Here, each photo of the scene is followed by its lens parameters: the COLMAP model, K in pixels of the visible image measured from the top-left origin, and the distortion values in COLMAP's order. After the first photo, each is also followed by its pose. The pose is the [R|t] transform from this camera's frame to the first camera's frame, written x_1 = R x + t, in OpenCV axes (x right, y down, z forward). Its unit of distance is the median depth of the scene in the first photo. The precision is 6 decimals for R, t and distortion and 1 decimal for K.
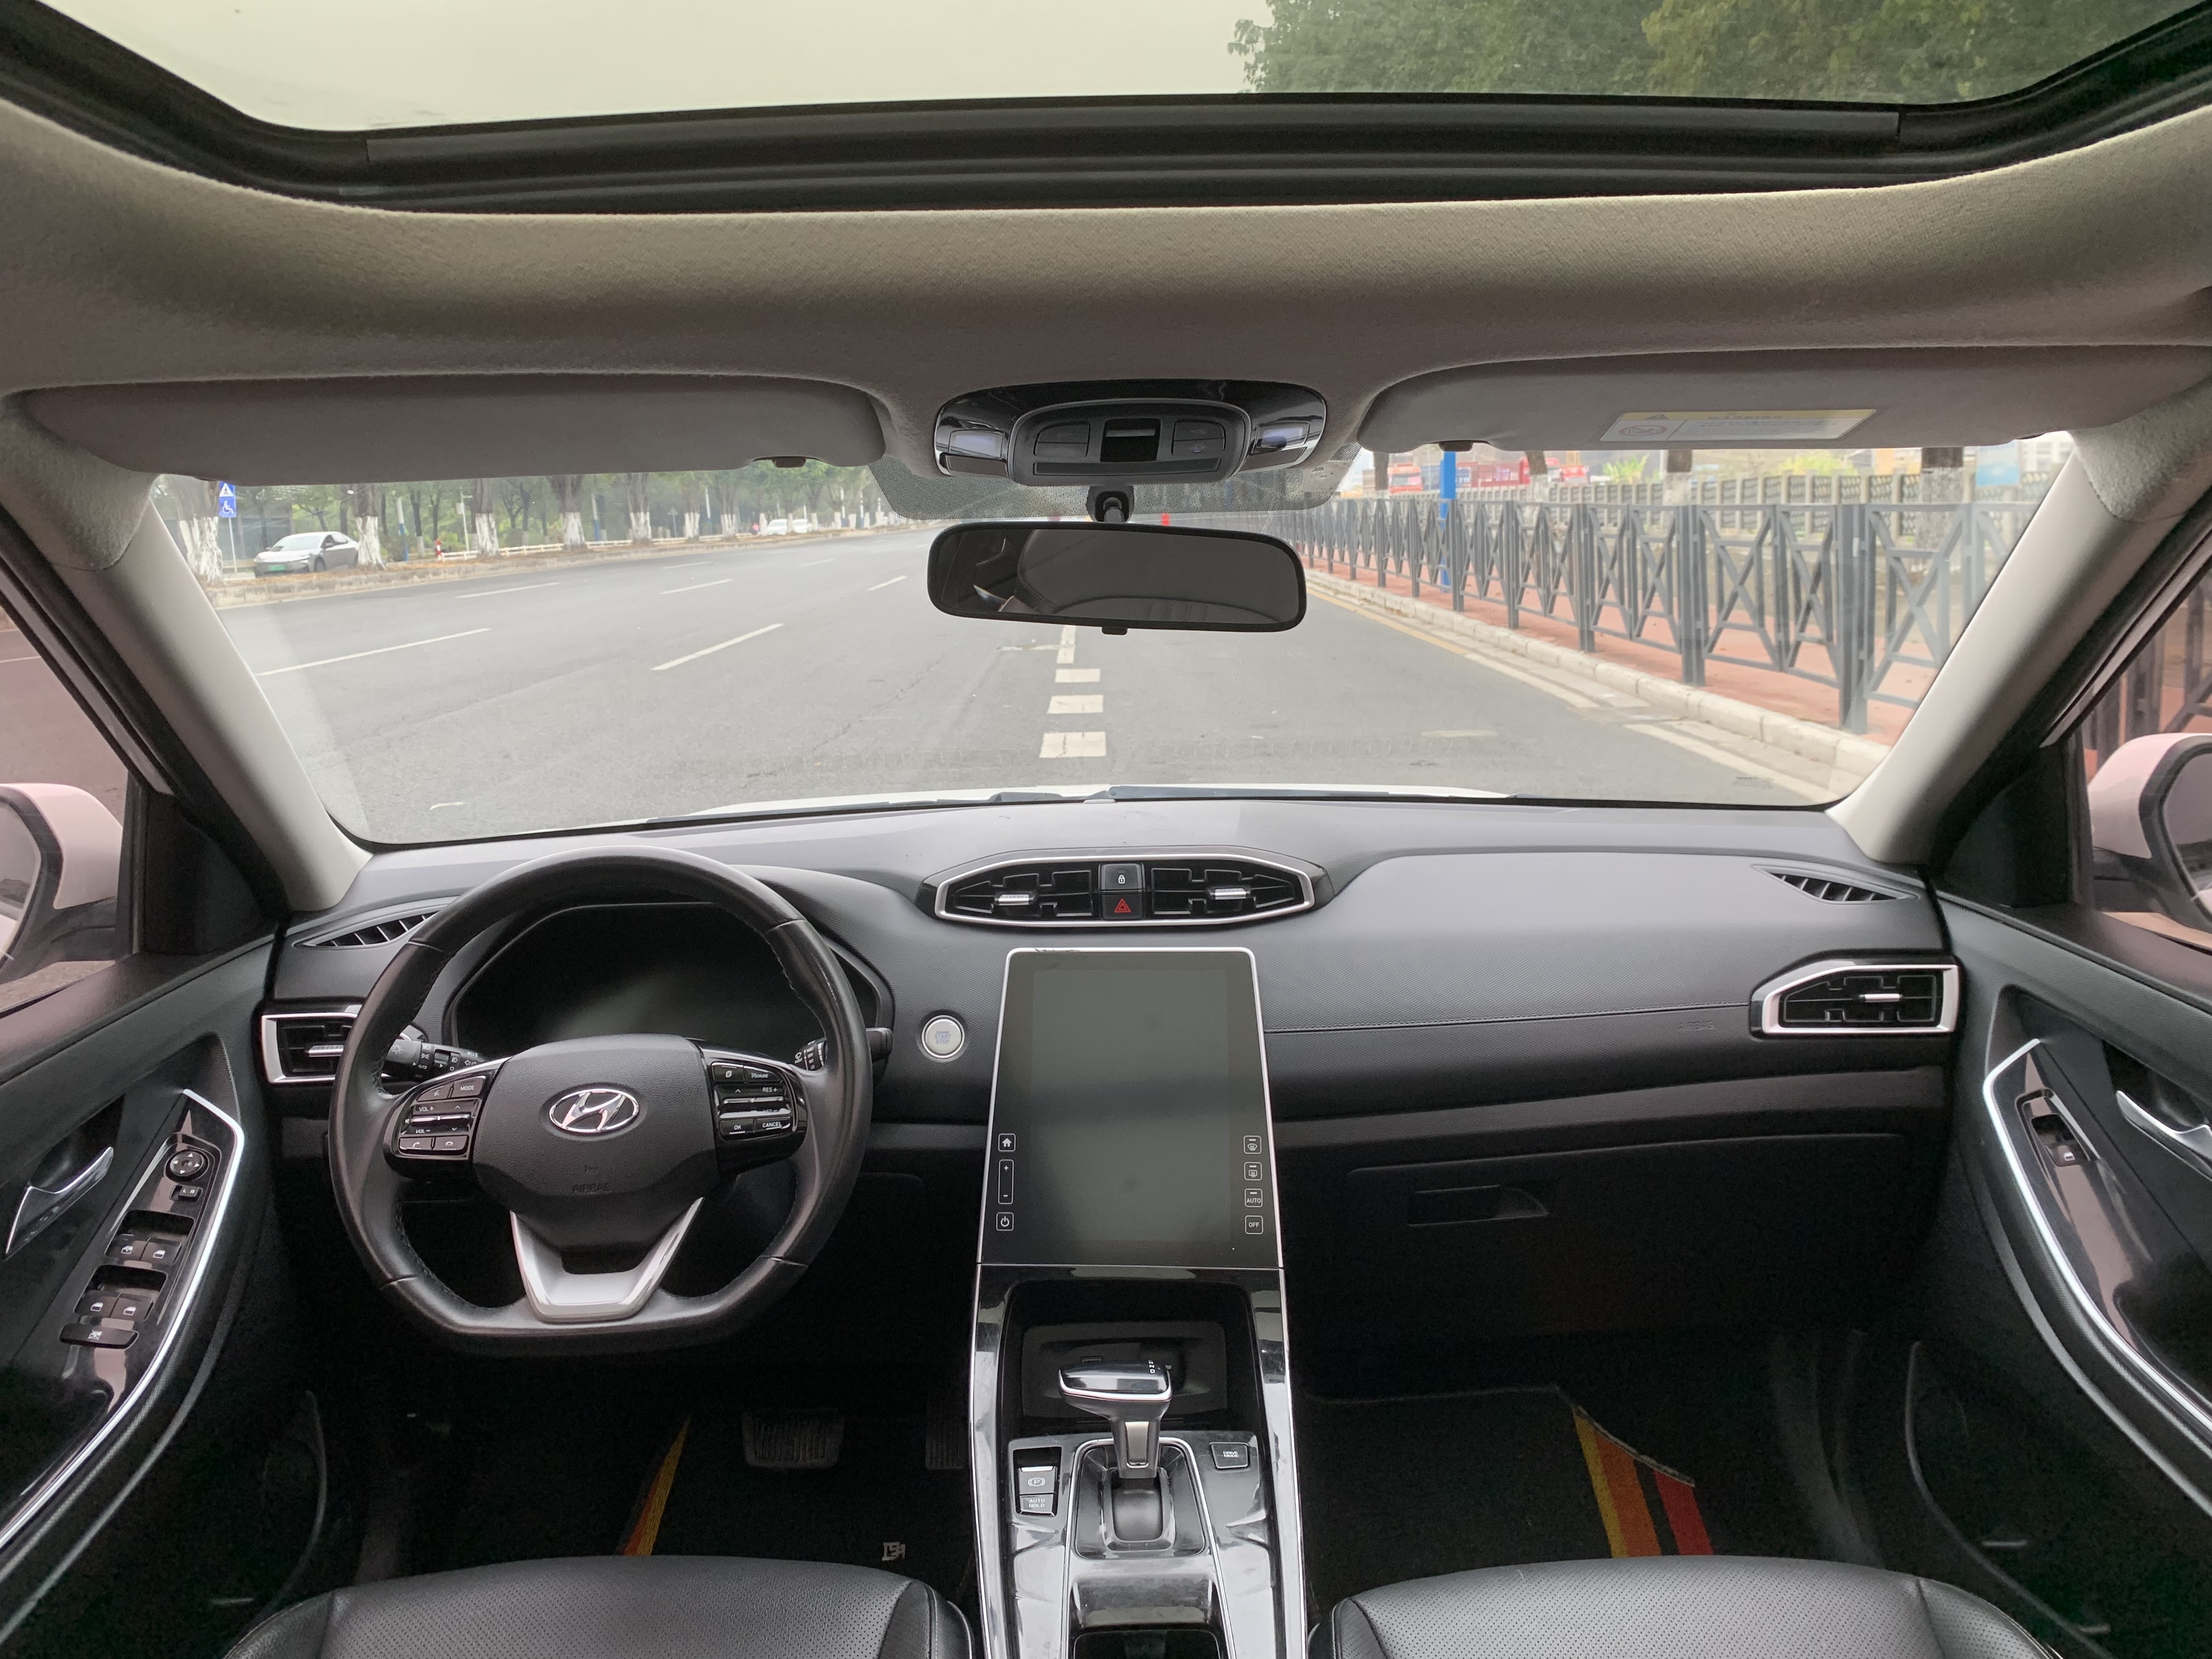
lens RADIAL K [[1697.9, 0, 1086.7], [0, 1697.9, 790.6], [0, 0, 1]] dist [0.022236, -0.019706]
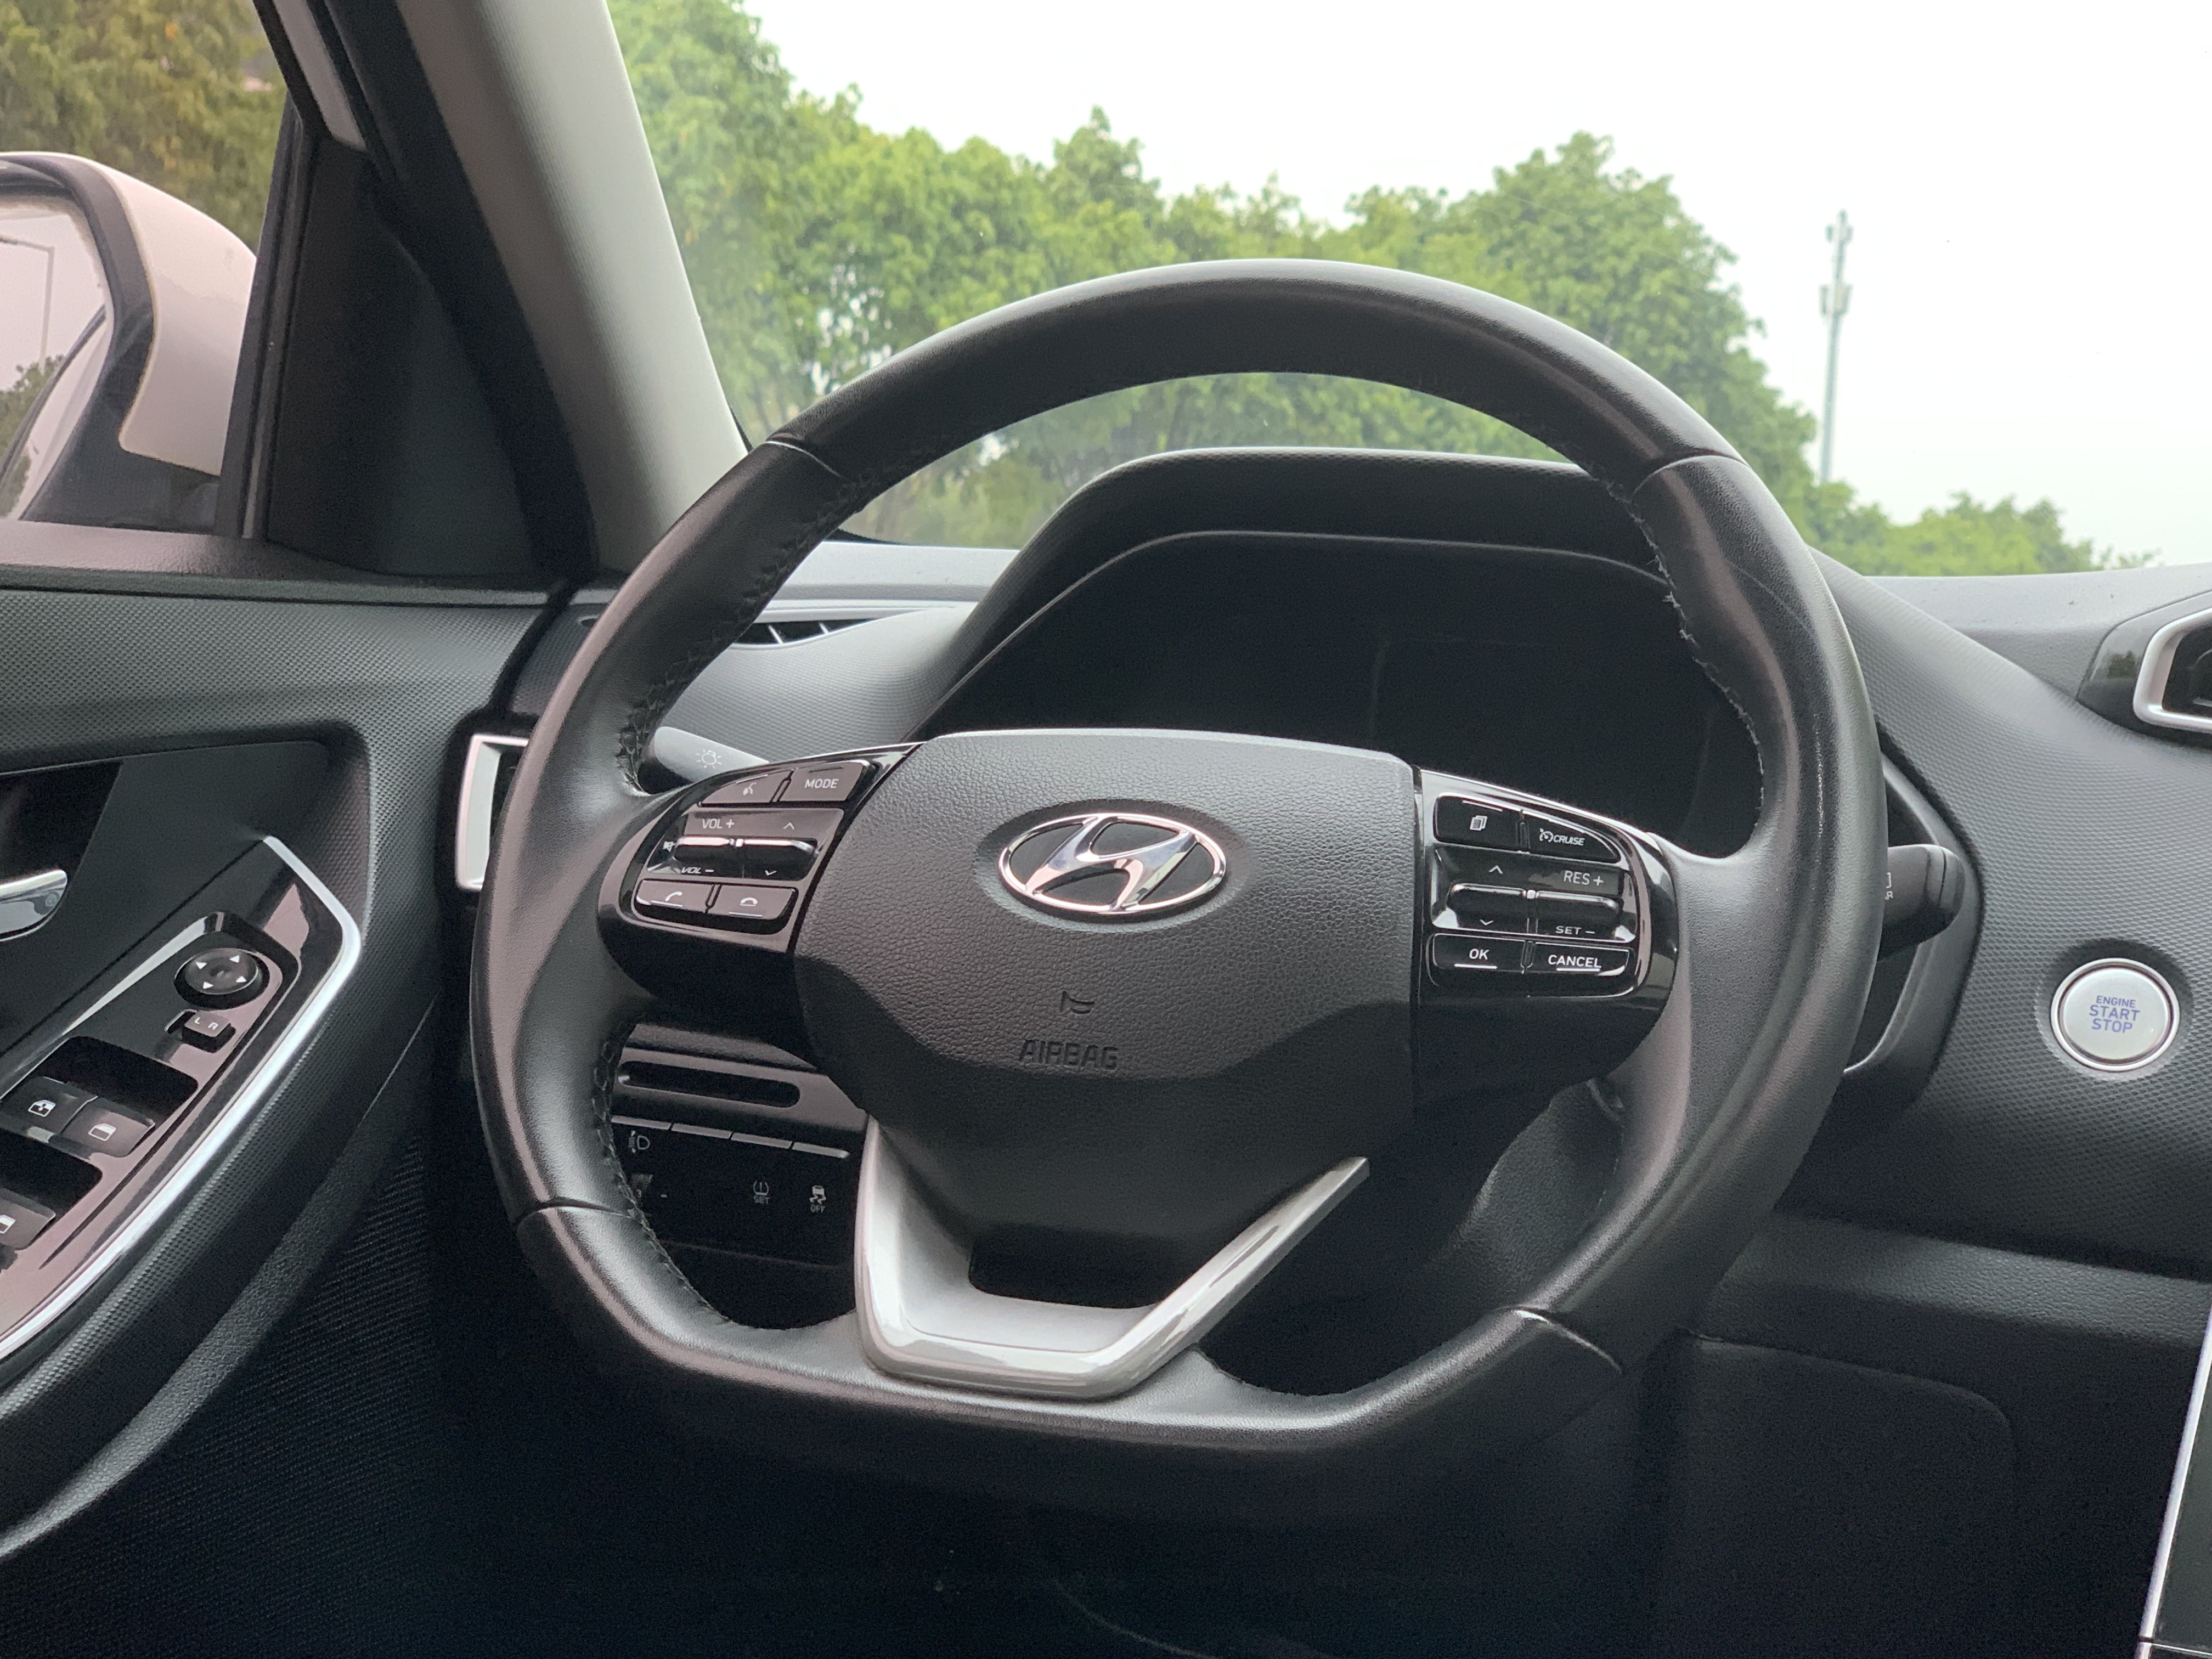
lens RADIAL K [[3452.0, 0, 1085.5], [0, 3452.0, 829.2], [0, 0, 1]] dist [0.022737, 0.000000]
pose [[0.913725, 0.102339, -0.393234, -0.002302], [-0.155751, 0.982057, -0.106325, 0.207179], [0.375297, 0.158399, 0.913270, 0.253644]]
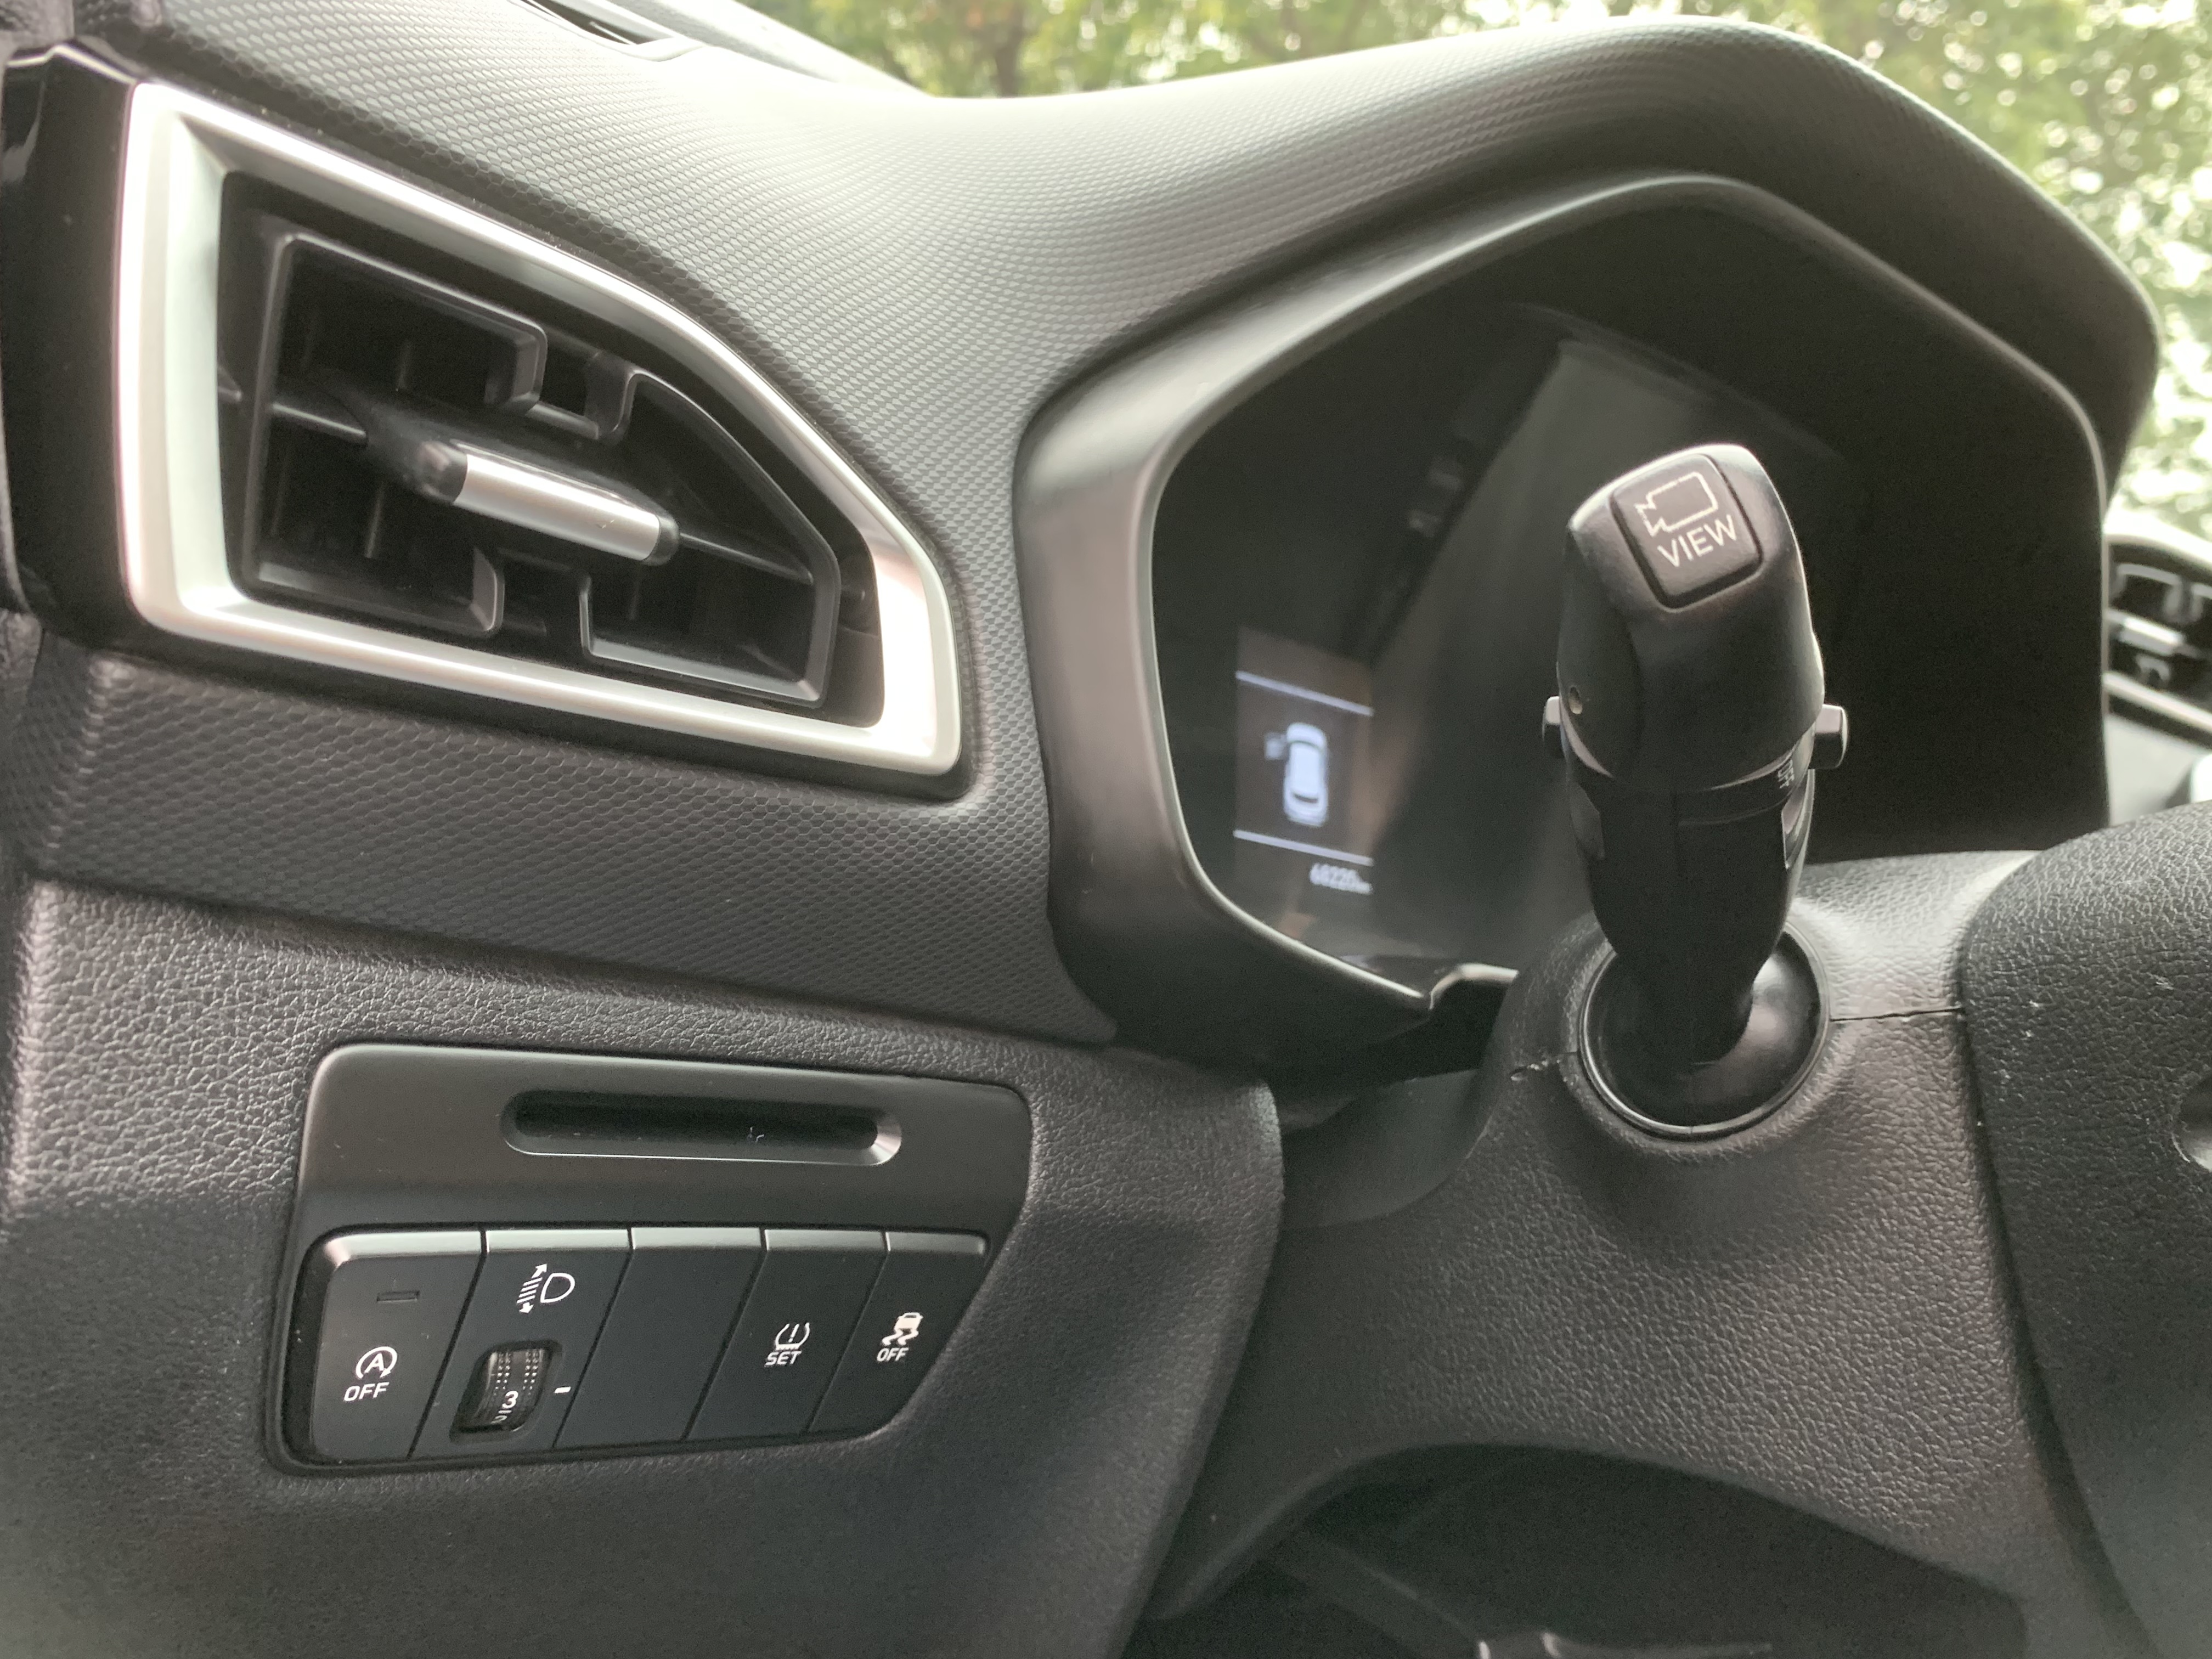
lens RADIAL K [[1859.1, 0, 1100.5], [0, 1859.1, 822.7], [0, 0, 1]] dist [0.042045, -0.009956]
pose [[0.774903, 0.170975, 0.608516, -0.470625], [-0.197029, 0.980092, -0.024475, 0.161785], [-0.600587, -0.100930, 0.793164, 0.784451]]
